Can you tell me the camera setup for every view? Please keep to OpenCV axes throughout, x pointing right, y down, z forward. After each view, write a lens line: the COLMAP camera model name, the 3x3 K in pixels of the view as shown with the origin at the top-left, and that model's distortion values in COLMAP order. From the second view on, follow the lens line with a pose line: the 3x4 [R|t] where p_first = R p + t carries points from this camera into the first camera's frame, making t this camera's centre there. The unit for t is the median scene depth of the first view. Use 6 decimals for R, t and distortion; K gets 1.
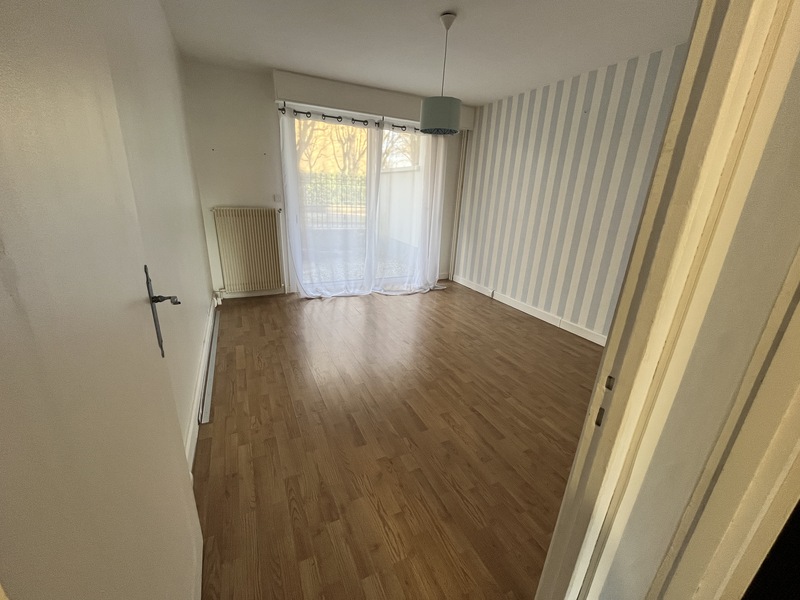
lens RADIAL K [[323.1, 0, 402.2], [0, 323.1, 298.8], [0, 0, 1]] dist [-0.001358, 0.000016]
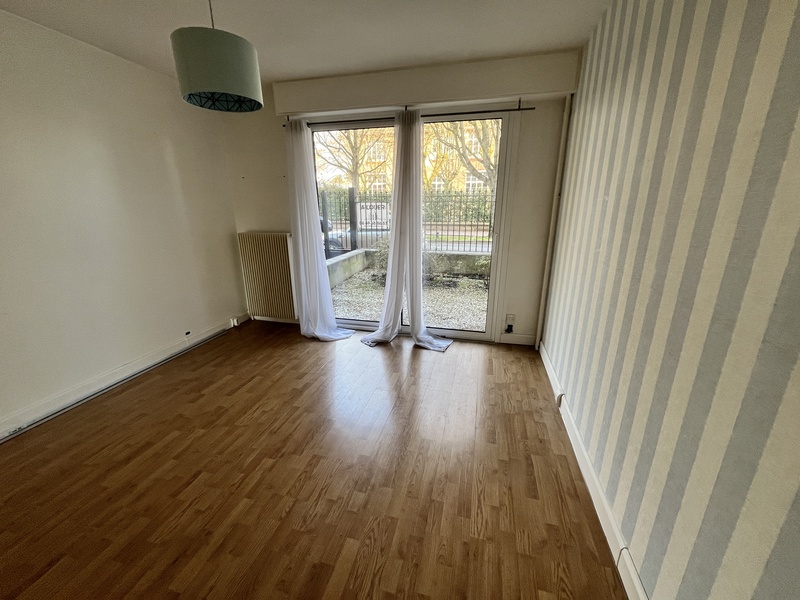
lens RADIAL K [[323.1, 0, 397.5], [0, 323.1, 299.4], [0, 0, 1]] dist [-0.001358, 0.000016]
pose [[0.755758, 0.135669, -0.640643, 0.695314], [-0.170157, 0.985385, 0.007943, -0.234211], [0.632358, 0.103007, 0.767797, 0.770366]]
